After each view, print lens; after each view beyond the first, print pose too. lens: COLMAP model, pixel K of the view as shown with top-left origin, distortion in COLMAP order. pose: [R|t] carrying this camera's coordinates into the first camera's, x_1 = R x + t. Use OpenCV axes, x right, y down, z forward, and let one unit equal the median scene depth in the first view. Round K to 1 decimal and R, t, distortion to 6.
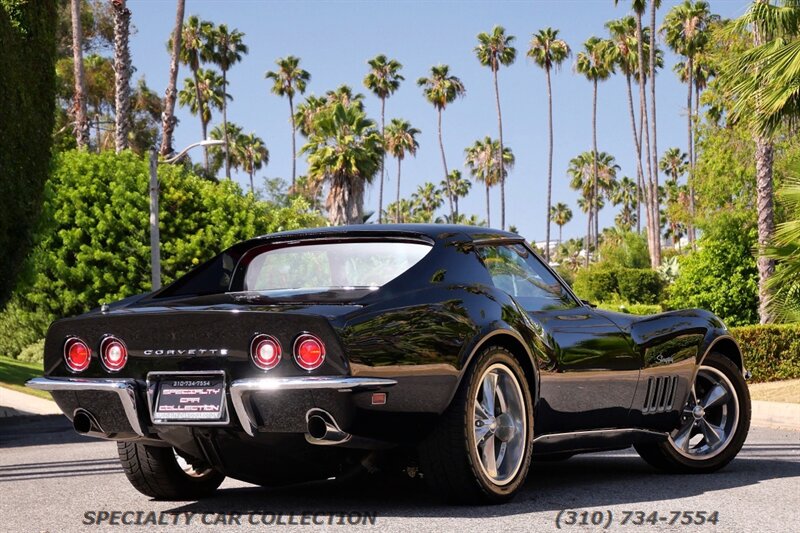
lens RADIAL K [[2371.4, 0, 385.8], [0, 2371.4, 267.1], [0, 0, 1]] dist [0.089646, 1.730952]
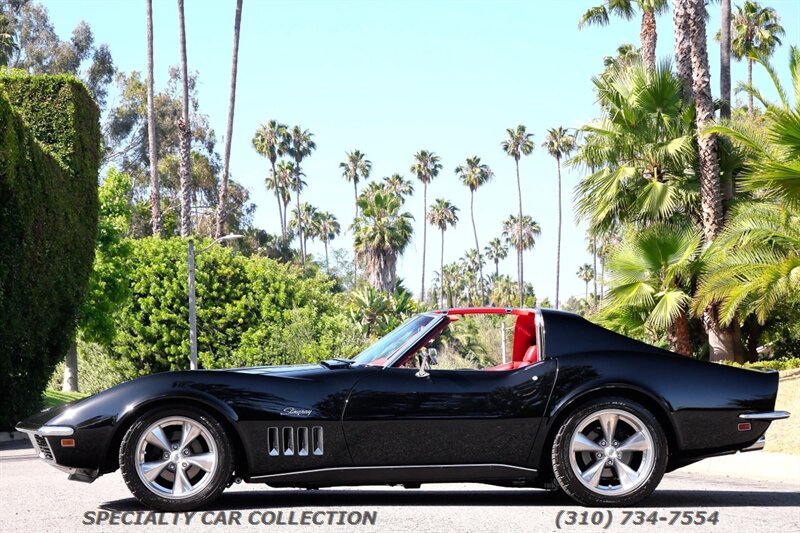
lens RADIAL K [[2069.9, 0, 400.0], [0, 2069.9, 266.5], [0, 0, 1]] dist [0.026339, -0.144278]
pose [[0.998948, -0.008603, -0.045035, 0.059177], [0.007622, 0.999731, -0.021912, -0.006754], [0.045211, 0.021546, 0.998745, -0.140834]]
